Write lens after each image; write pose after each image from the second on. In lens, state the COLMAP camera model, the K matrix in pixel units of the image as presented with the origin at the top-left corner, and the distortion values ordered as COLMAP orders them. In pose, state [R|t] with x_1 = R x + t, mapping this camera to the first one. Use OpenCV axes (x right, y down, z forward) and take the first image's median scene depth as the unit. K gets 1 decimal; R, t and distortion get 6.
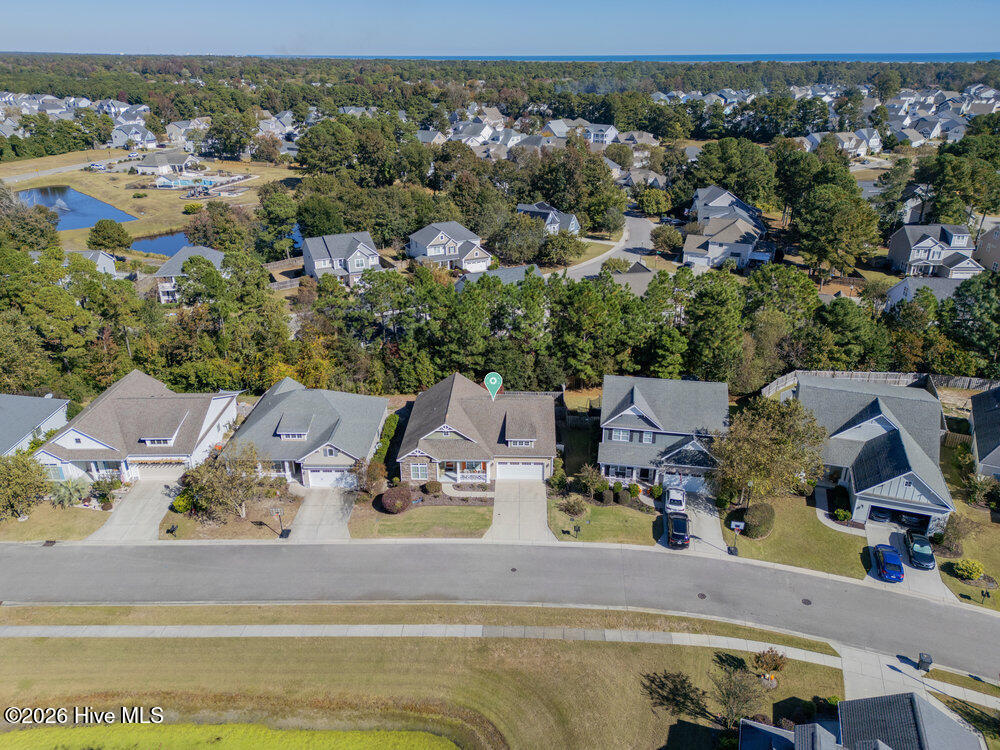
lens RADIAL K [[715.0, 0, 498.5], [0, 715.0, 374.7], [0, 0, 1]] dist [0.060699, -0.055377]
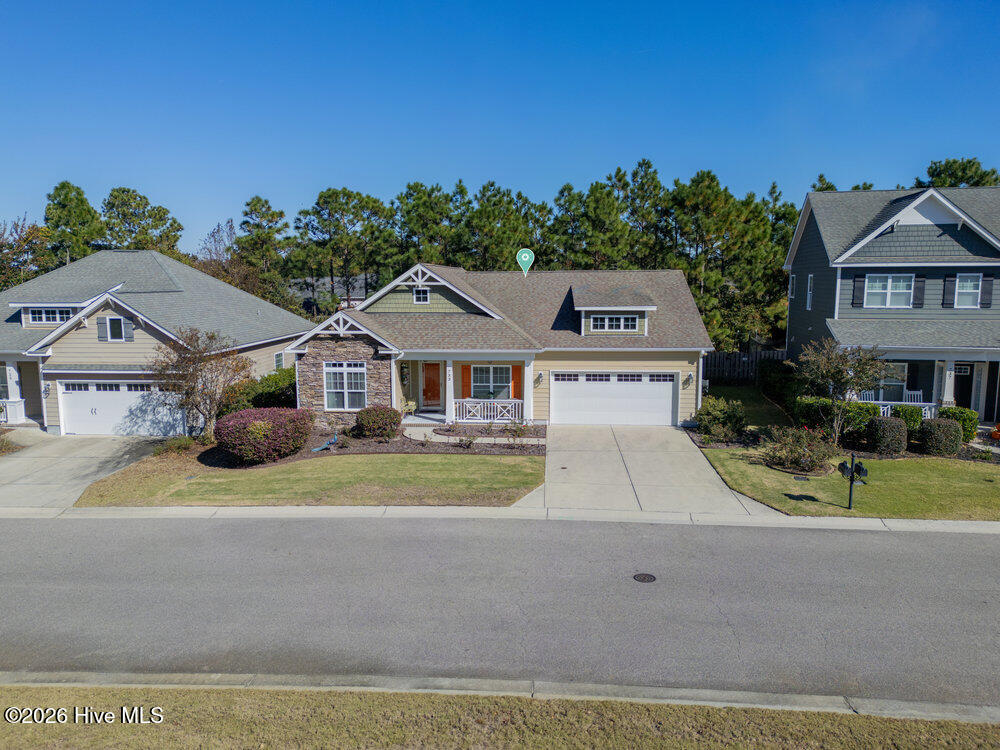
lens RADIAL K [[715.0, 0, 498.1], [0, 715.0, 378.6], [0, 0, 1]] dist [0.060699, -0.055377]
pose [[0.999074, 0.007213, -0.042422, -0.014508], [-0.018700, 0.960669, -0.277065, 0.232862], [0.038755, 0.277601, 0.959914, 0.637768]]
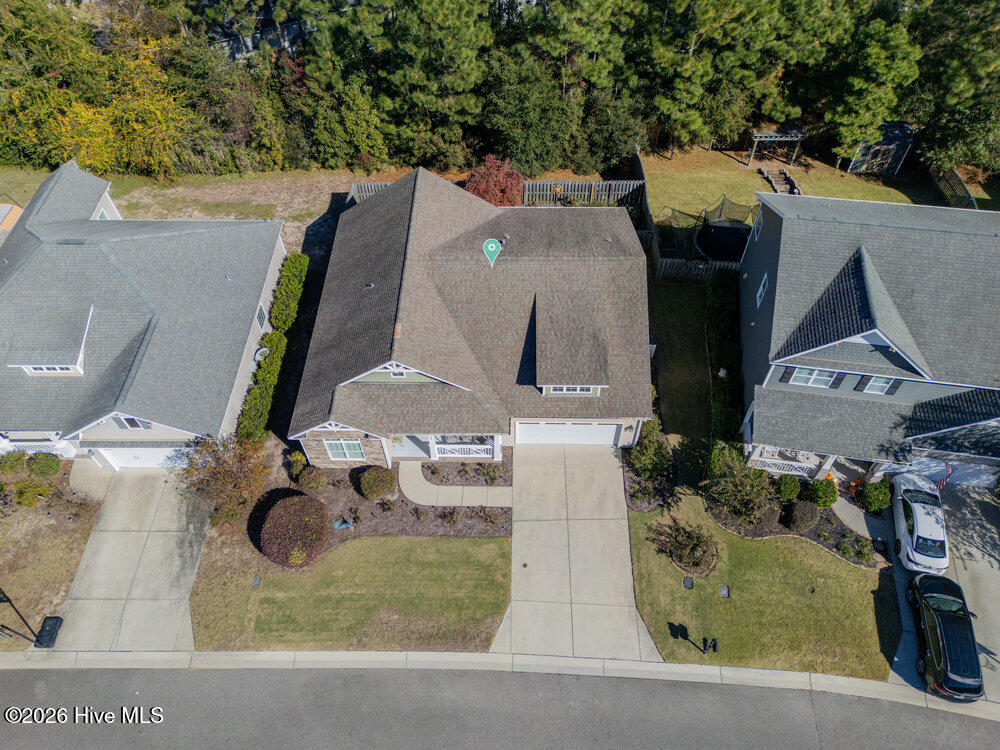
lens RADIAL K [[715.0, 0, 498.3], [0, 715.0, 369.6], [0, 0, 1]] dist [0.060699, -0.055377]
pose [[0.999873, -0.015033, -0.005362, -0.010820], [0.015764, 0.877611, 0.479114, -0.123576], [-0.002497, -0.479137, 0.877736, 0.624551]]
